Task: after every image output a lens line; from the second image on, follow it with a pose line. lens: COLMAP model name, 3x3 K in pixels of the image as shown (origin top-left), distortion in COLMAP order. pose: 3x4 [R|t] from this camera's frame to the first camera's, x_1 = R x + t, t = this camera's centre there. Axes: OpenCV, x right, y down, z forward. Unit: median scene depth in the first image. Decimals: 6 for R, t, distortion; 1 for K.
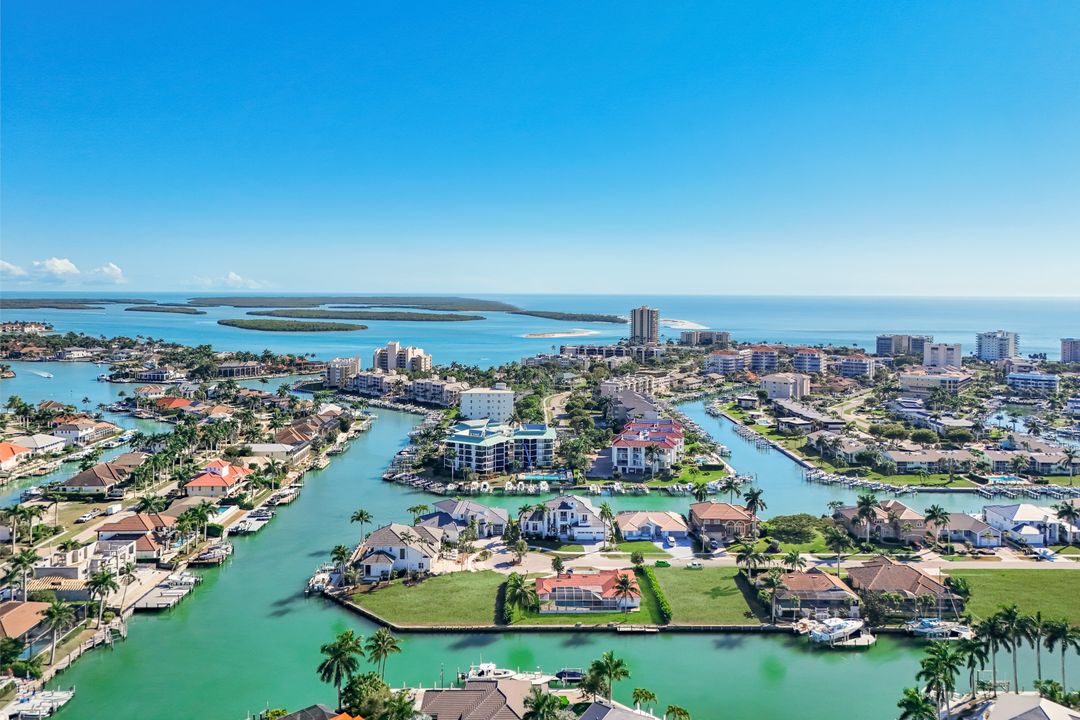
lens RADIAL K [[750.5, 0, 540.3], [0, 750.5, 360.6], [0, 0, 1]] dist [-0.008997, -0.000898]
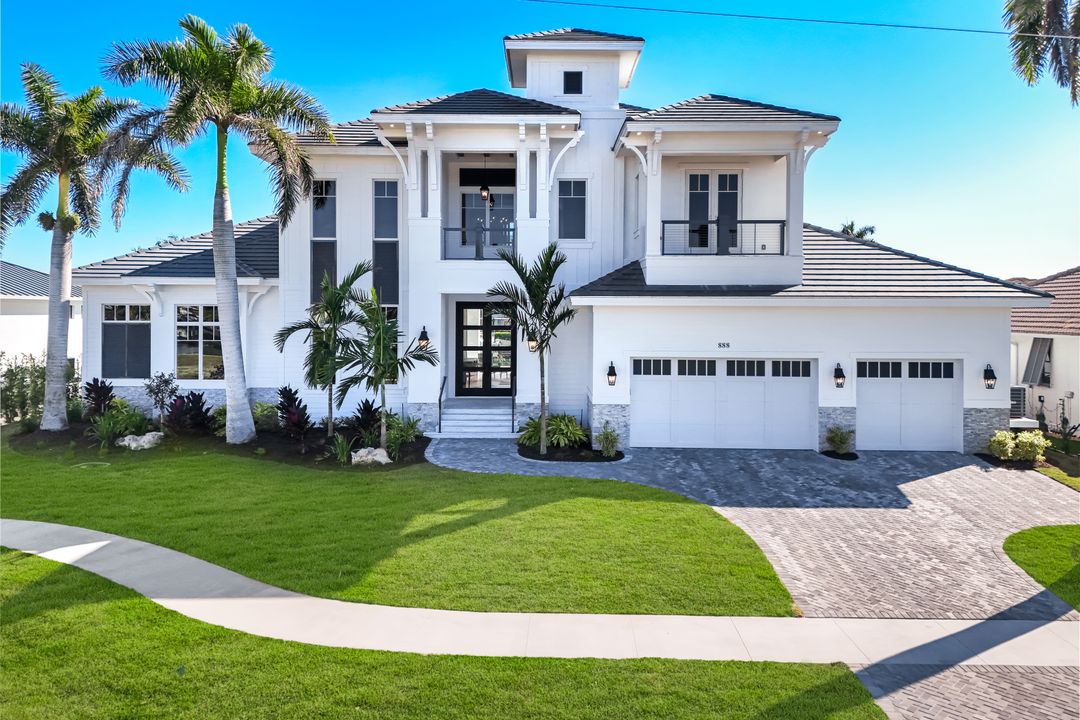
lens RADIAL K [[750.5, 0, 539.7], [0, 750.5, 359.9], [0, 0, 1]] dist [-0.008997, -0.000898]
pose [[0.999296, -0.001437, -0.037491, 0.041903], [0.001572, 0.999992, 0.003552, 0.225912], [0.037485, -0.003608, 0.999291, 0.907233]]
